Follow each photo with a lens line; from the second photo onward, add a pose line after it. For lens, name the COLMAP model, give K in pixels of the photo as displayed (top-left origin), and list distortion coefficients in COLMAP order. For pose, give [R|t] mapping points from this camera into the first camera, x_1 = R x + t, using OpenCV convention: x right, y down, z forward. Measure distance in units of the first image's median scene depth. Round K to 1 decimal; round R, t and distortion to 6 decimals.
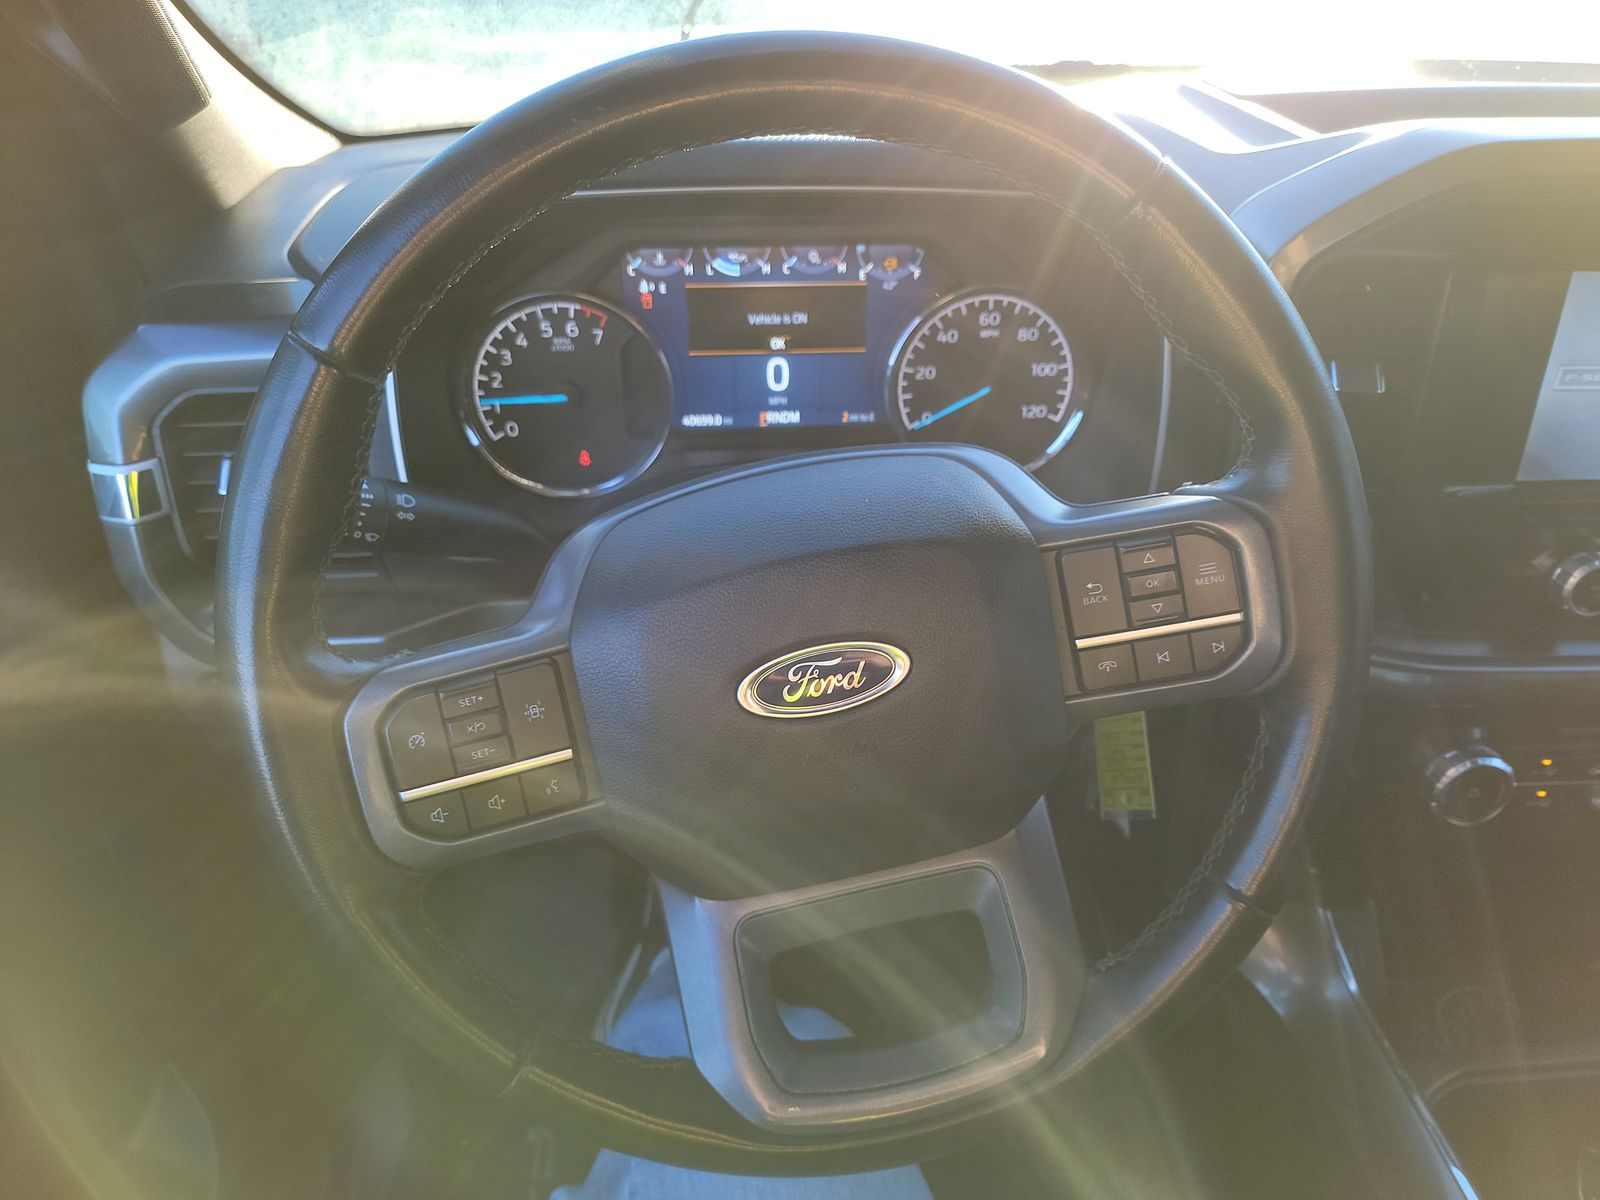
lens RADIAL K [[1116.5, 0, 833.4], [0, 1116.5, 606.9], [0, 0, 1]] dist [-0.012084, -0.015816]
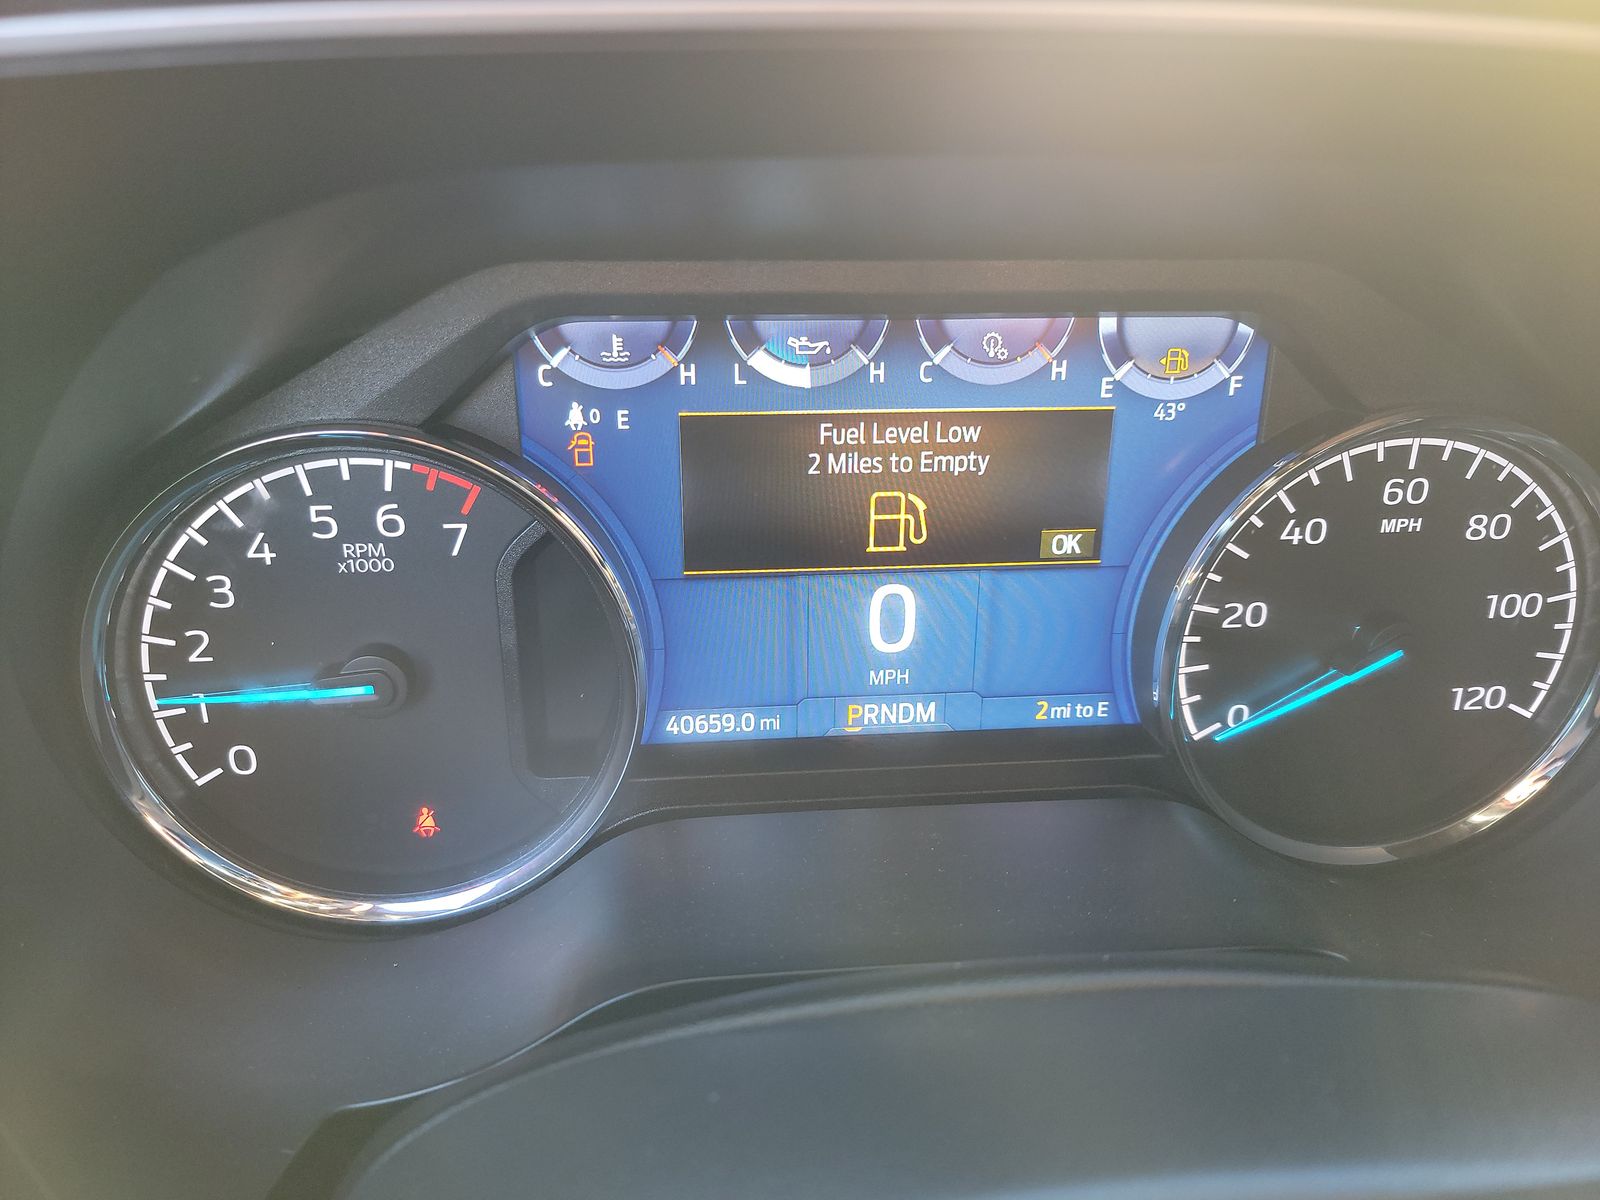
lens RADIAL K [[1116.5, 0, 797.3], [0, 1116.5, 603.4], [0, 0, 1]] dist [-0.012084, -0.015816]
pose [[0.999728, -0.004367, 0.022920, -0.097848], [0.006823, 0.994104, -0.108212, -0.173327], [-0.022312, 0.108339, 0.993864, 0.597653]]
